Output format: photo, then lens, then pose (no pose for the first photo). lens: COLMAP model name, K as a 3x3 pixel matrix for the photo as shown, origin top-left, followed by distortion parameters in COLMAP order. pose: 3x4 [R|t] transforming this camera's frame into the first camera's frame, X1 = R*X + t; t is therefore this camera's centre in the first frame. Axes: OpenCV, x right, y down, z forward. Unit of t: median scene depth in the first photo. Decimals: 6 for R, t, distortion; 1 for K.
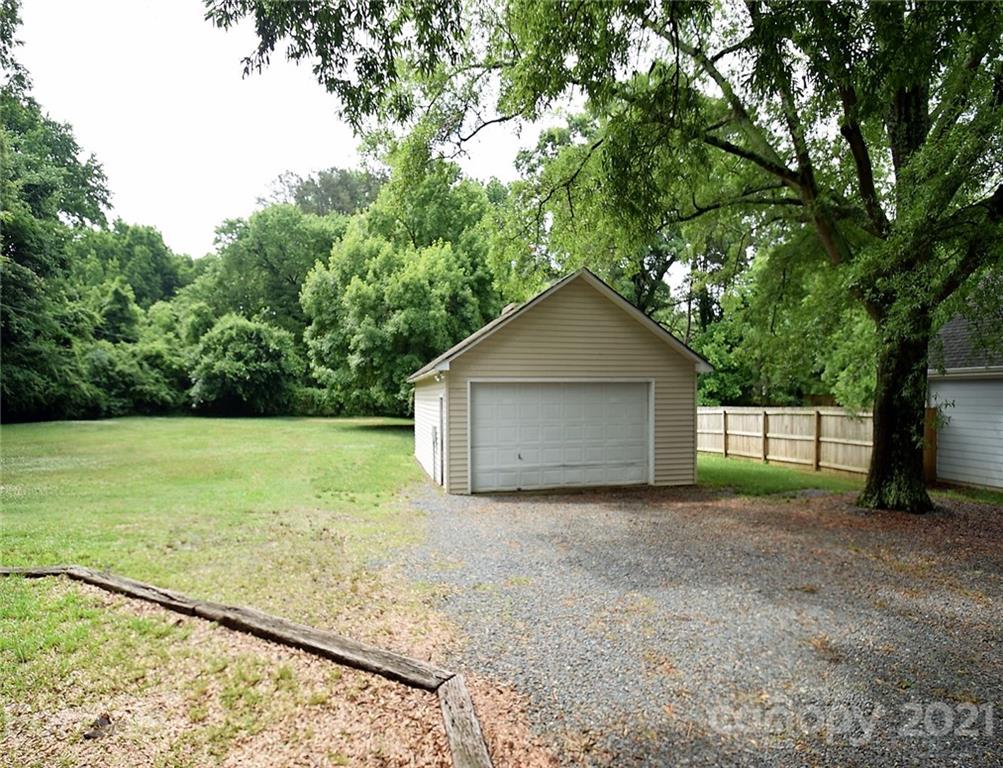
lens RADIAL K [[524.5, 0, 498.7], [0, 524.5, 408.3], [0, 0, 1]] dist [-0.001847, -0.015205]
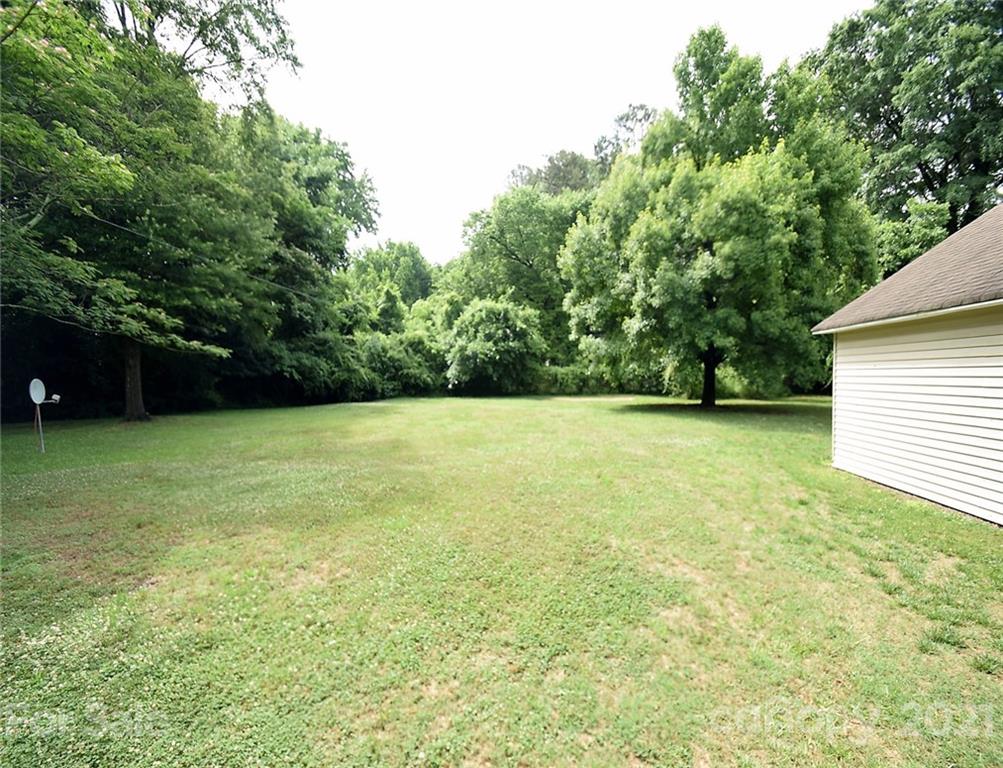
lens RADIAL K [[442.3, 0, 501.5], [0, 442.3, 384.0], [0, 0, 1]] dist [0.000128, -0.000021]
pose [[0.923901, -0.023781, -0.381892, -0.147627], [0.022278, 0.999717, -0.008359, -0.000510], [0.381983, -0.000785, 0.924169, 0.216635]]
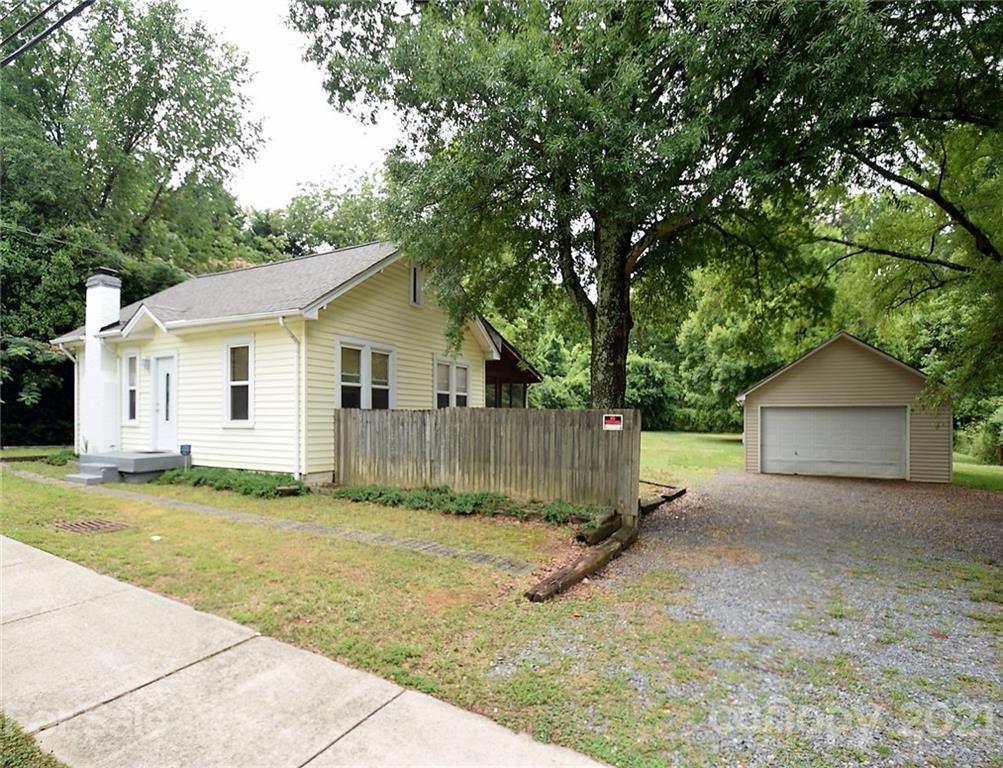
lens RADIAL K [[524.5, 0, 498.7], [0, 524.5, 408.3], [0, 0, 1]] dist [-0.001847, -0.015205]
pose [[0.758588, 0.000224, -0.651571, 0.113157], [-0.024561, 0.999299, -0.028251, 0.006801], [0.651108, 0.037434, 0.758062, -0.231063]]
